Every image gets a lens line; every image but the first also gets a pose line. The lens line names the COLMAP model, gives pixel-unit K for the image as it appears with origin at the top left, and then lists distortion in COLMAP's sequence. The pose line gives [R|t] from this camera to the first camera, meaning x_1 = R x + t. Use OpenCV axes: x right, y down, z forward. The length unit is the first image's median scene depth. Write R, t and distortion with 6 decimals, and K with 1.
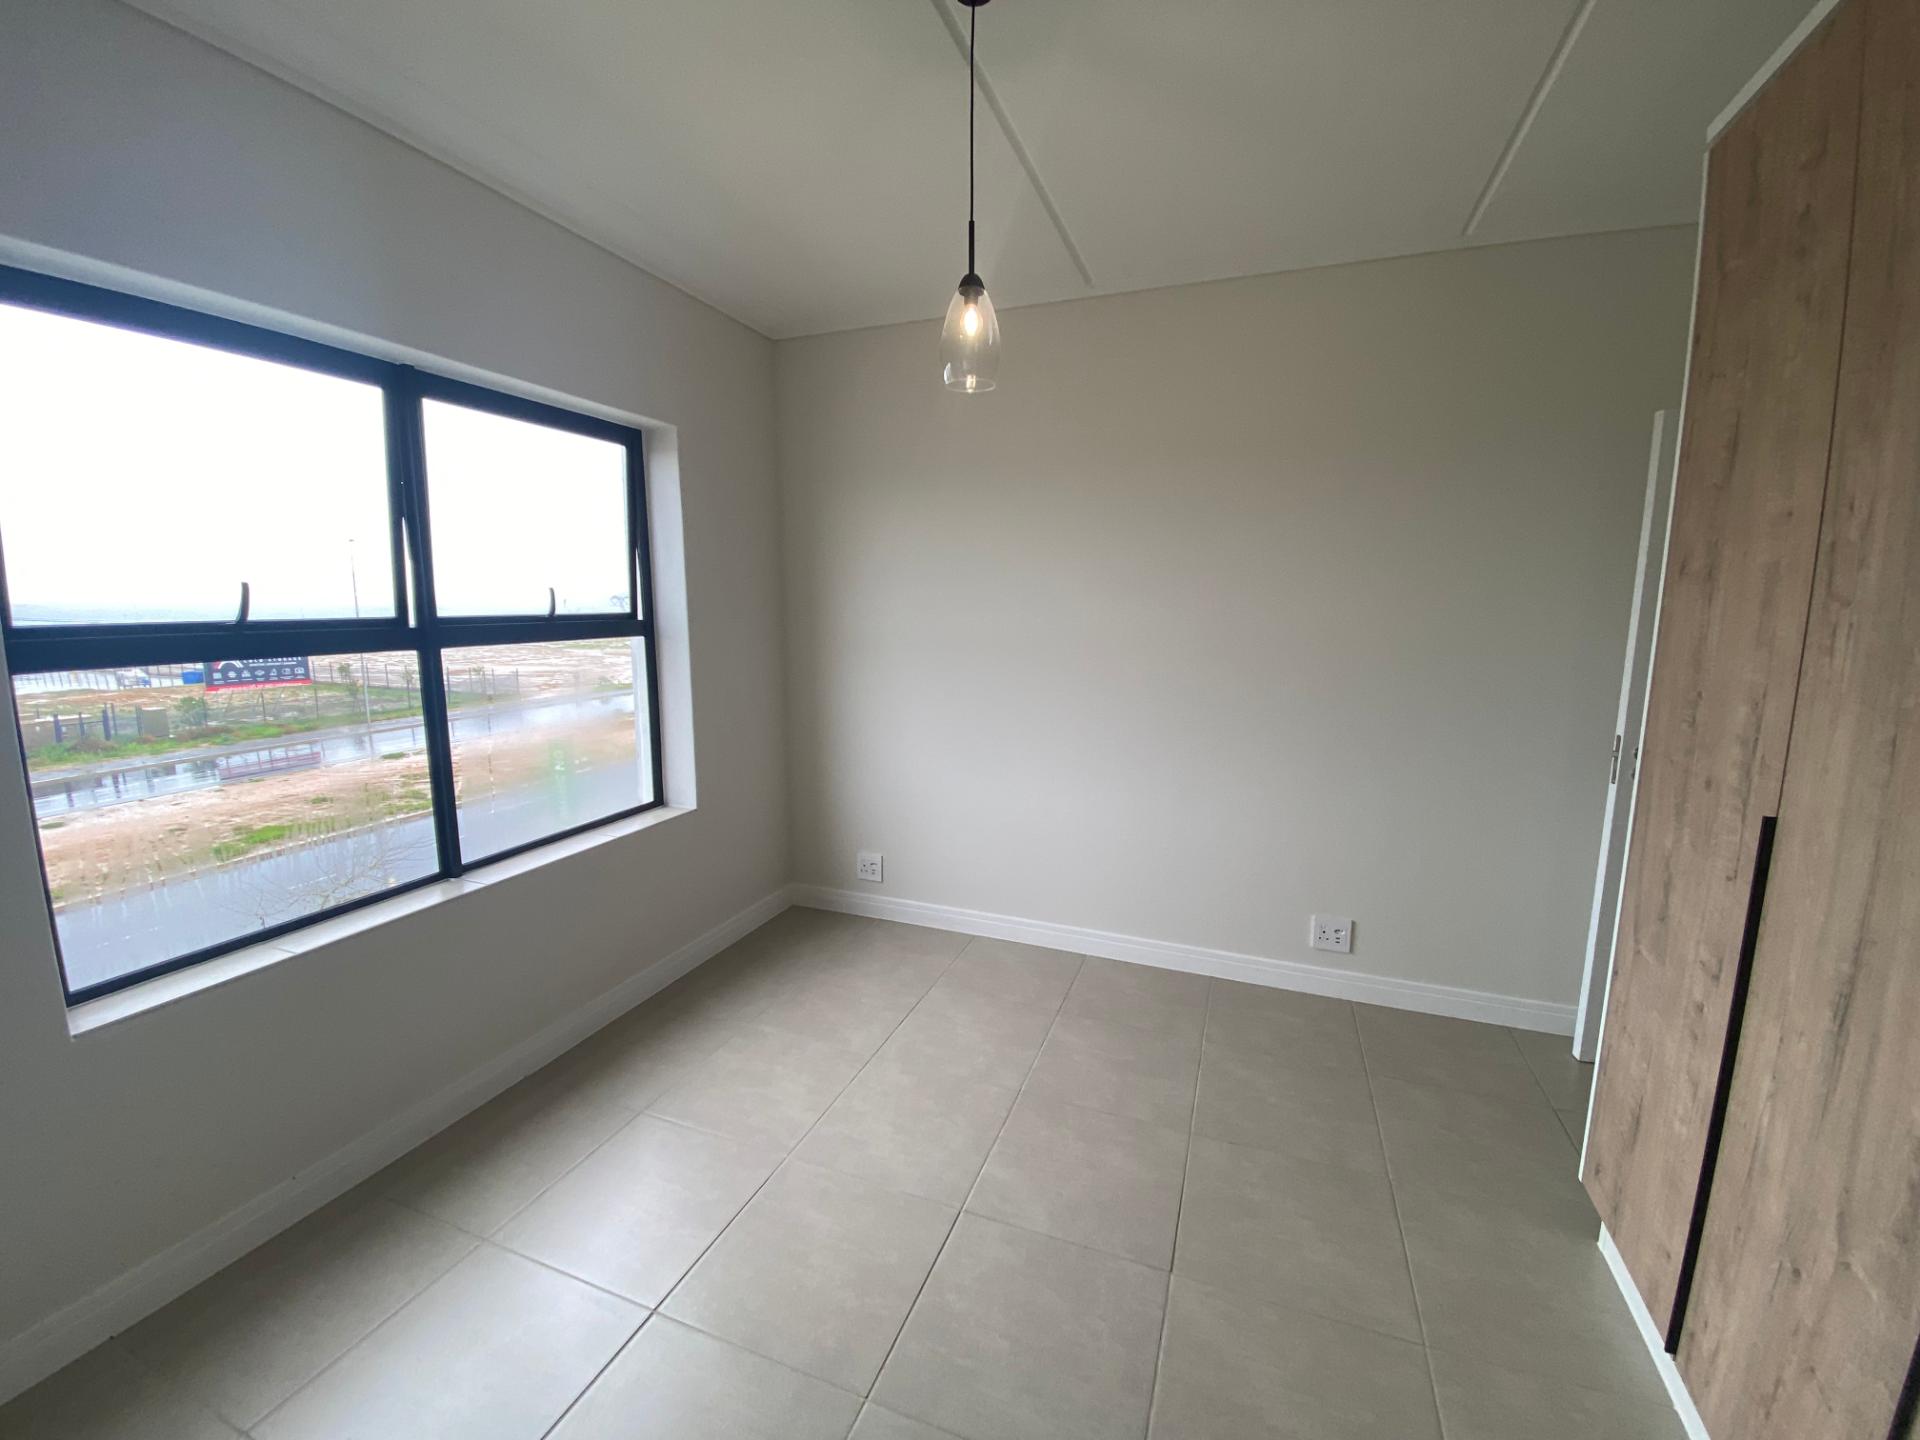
lens RADIAL K [[776.5, 0, 955.8], [0, 776.5, 716.2], [0, 0, 1]] dist [0.016507, -0.017696]
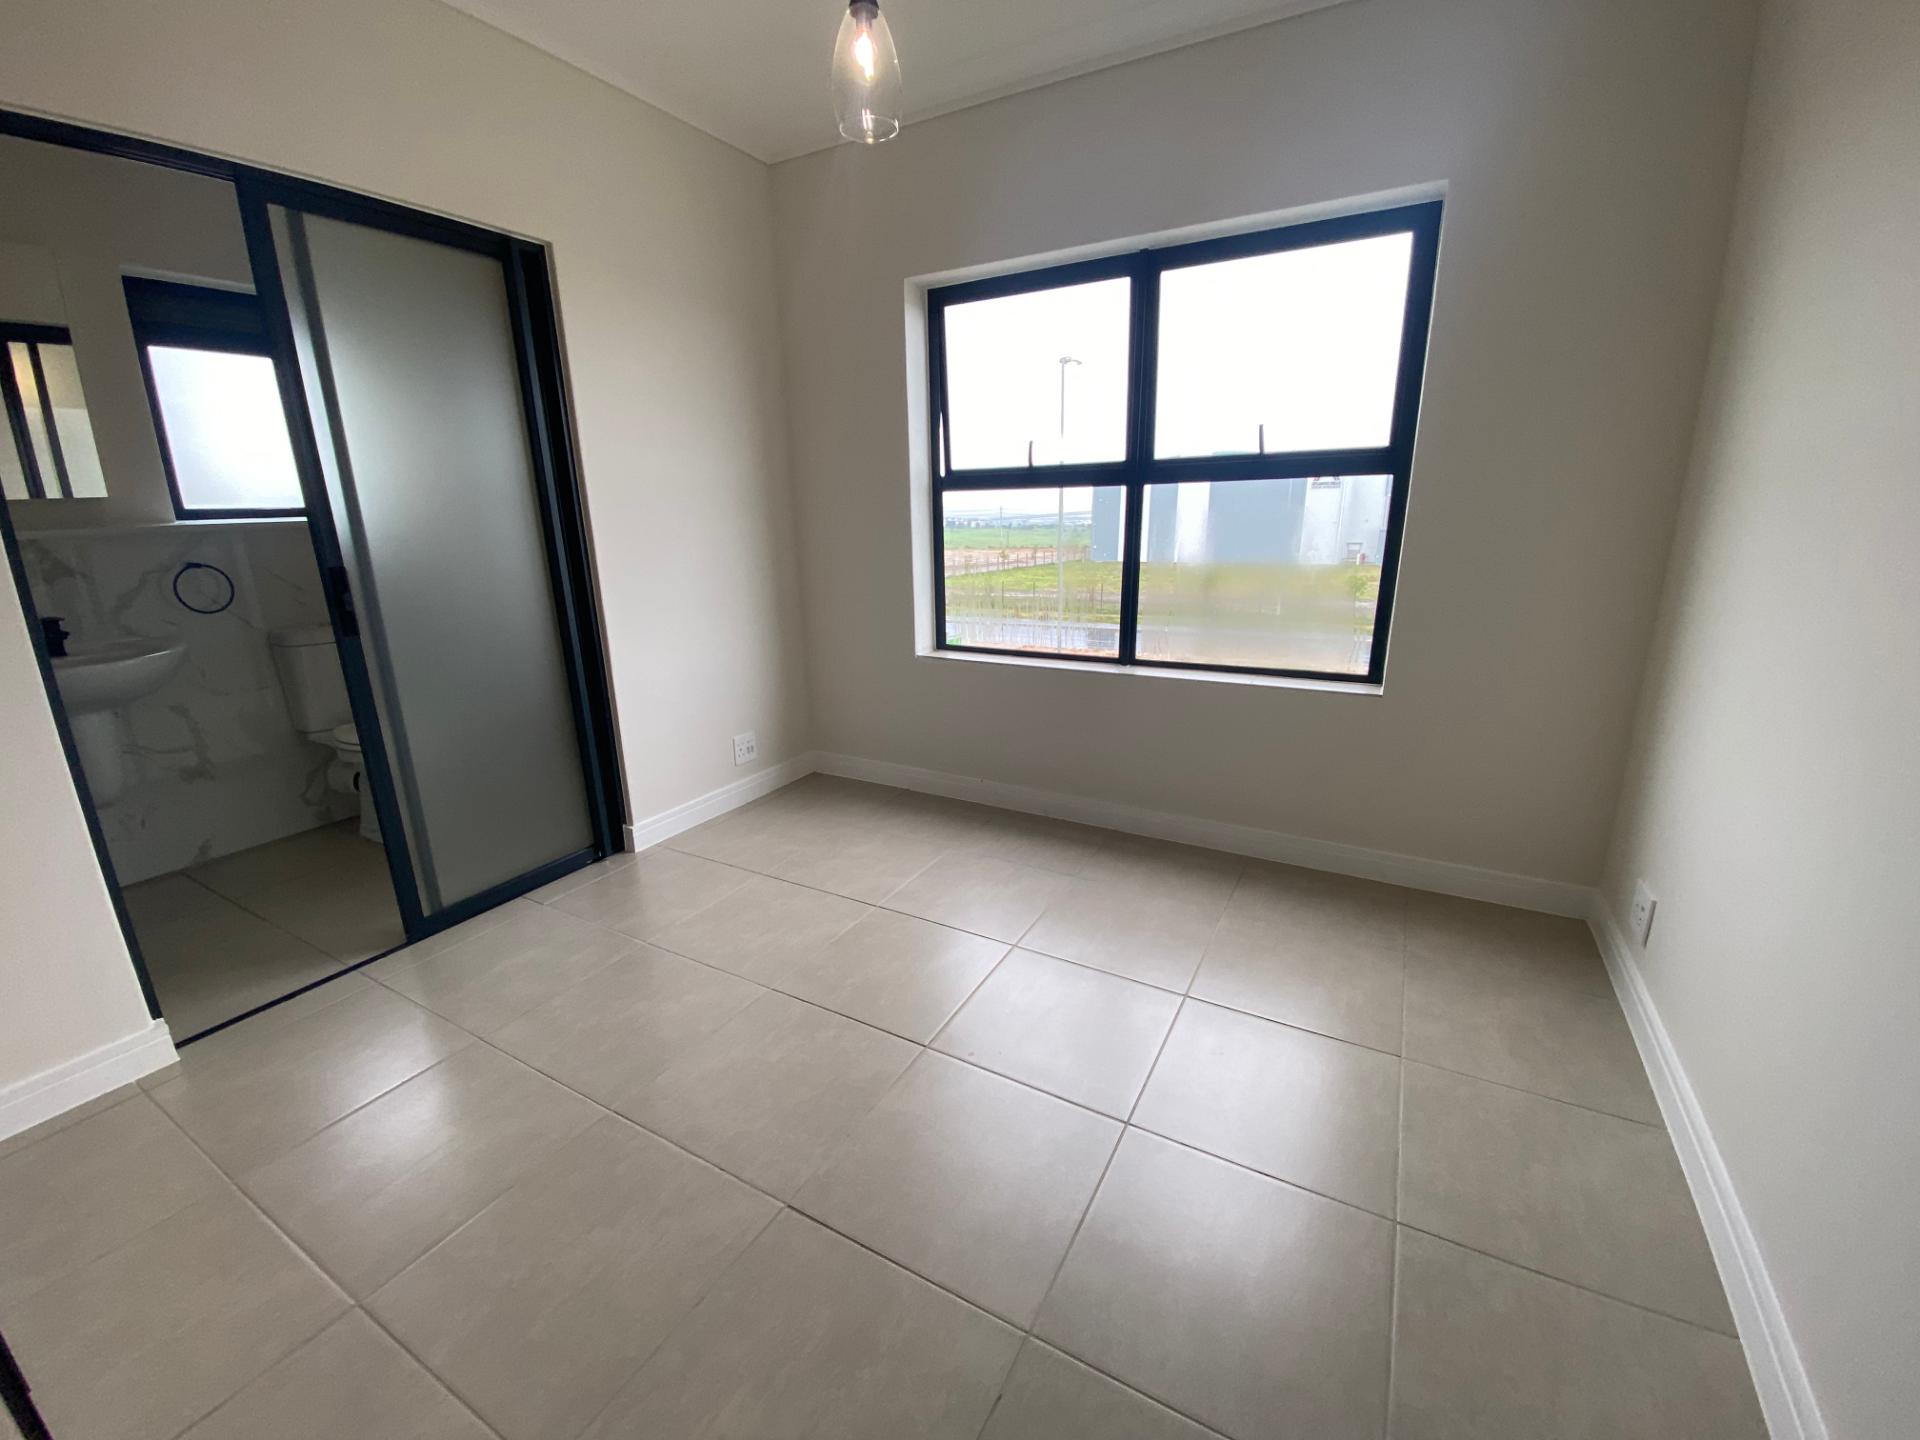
lens RADIAL K [[788.7, 0, 960.0], [0, 788.7, 720.0], [0, 0, 1]] dist [0.015459, -0.017603]
pose [[-0.139927, 0.256230, -0.956434, 1.040809], [-0.128555, 0.953061, 0.274134, -0.053320], [0.981781, 0.161313, -0.100420, 1.318479]]
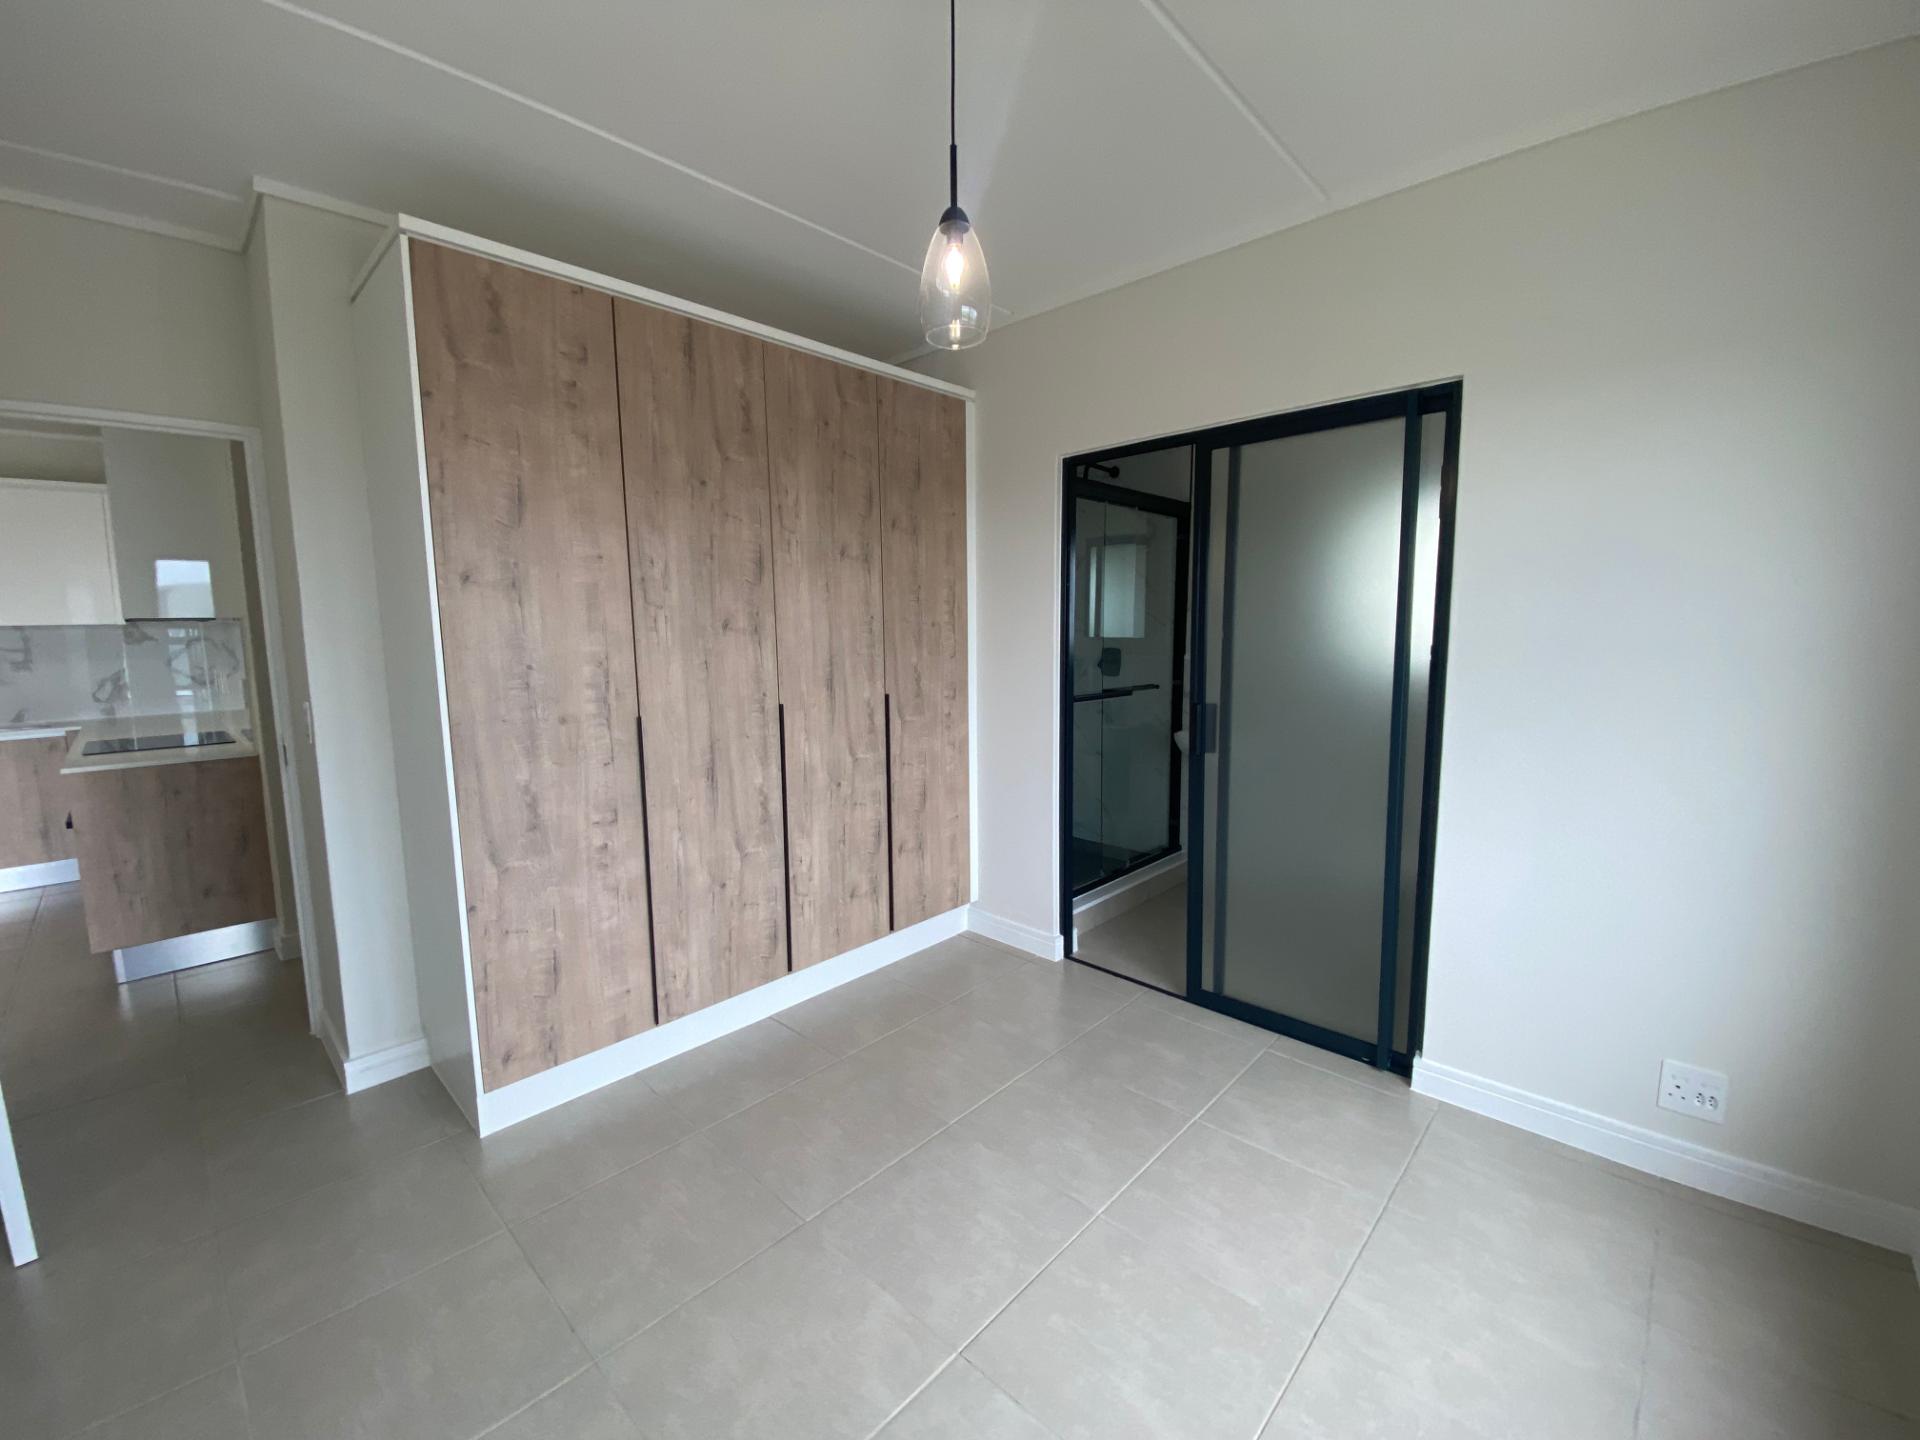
lens RADIAL K [[776.5, 0, 955.8], [0, 776.5, 716.2], [0, 0, 1]] dist [0.016507, -0.017696]
pose [[-0.924759, -0.041680, 0.378263, -0.326637], [0.058266, 0.966757, 0.248971, -0.241293], [-0.376065, 0.252278, -0.891589, 1.898479]]
